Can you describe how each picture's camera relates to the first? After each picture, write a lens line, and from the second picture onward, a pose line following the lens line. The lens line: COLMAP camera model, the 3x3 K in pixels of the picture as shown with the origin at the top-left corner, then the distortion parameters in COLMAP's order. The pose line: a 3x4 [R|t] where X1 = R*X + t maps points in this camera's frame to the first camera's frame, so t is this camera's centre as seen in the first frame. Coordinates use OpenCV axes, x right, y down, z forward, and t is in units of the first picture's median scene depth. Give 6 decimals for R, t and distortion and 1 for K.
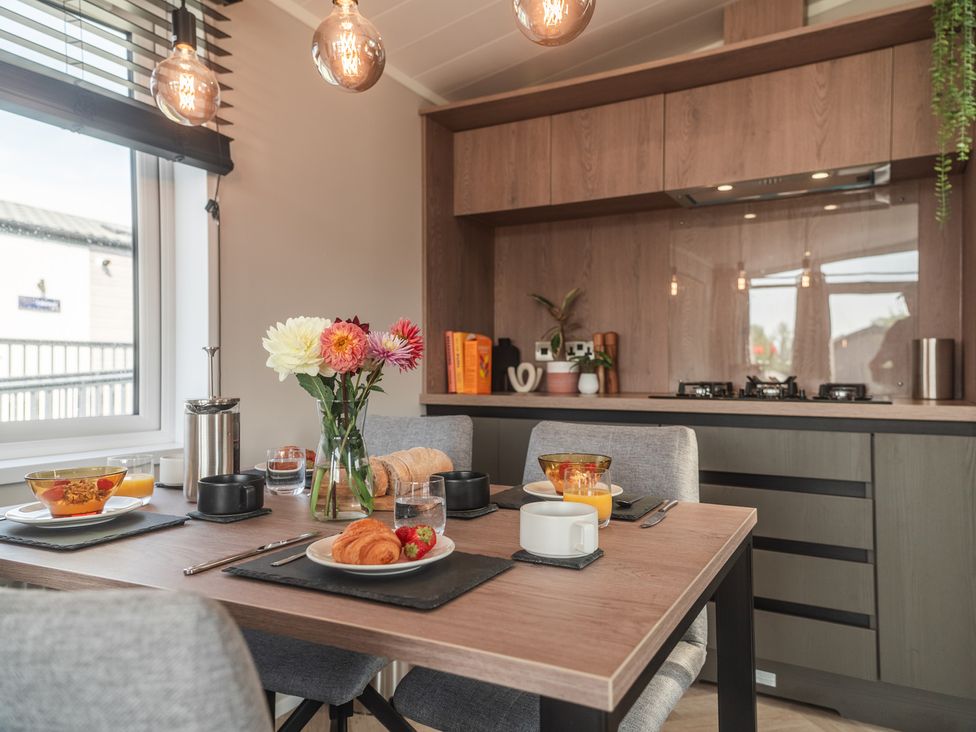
lens RADIAL K [[721.7, 0, 488.0], [0, 721.7, 366.0], [0, 0, 1]] dist [0.104612, 0.001193]
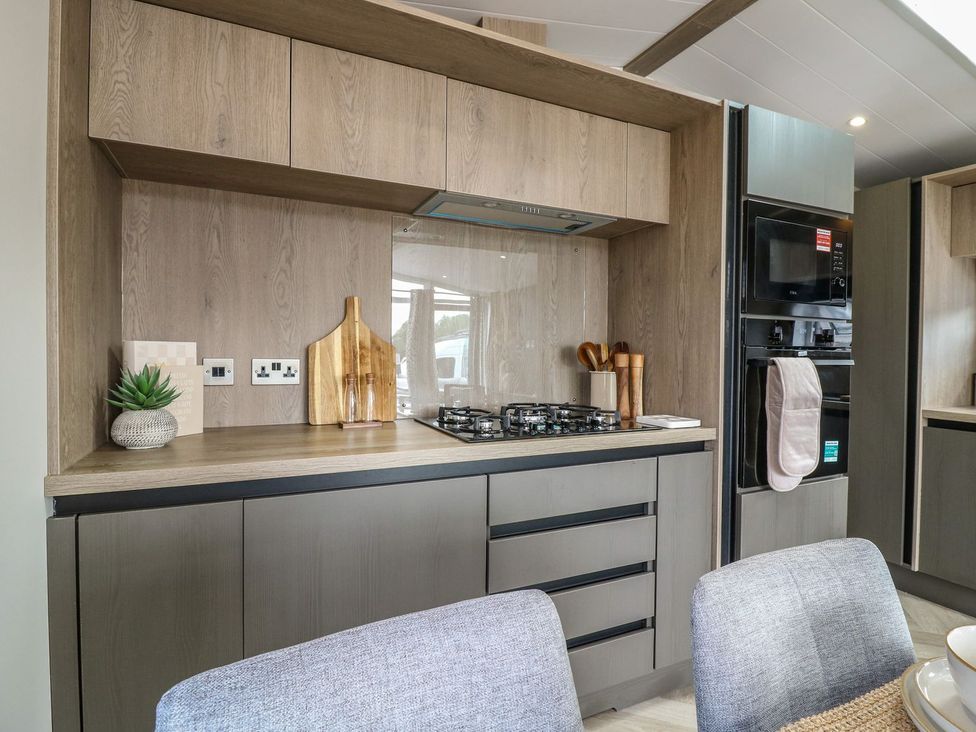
lens RADIAL K [[523.5, 0, 488.0], [0, 523.5, 366.0], [0, 0, 1]] dist [-0.000705, -0.000022]
pose [[0.598330, -0.010155, 0.801185, -0.207775], [-0.016148, 0.999564, 0.024729, -0.049578], [-0.801087, -0.027734, 0.597905, 0.562281]]
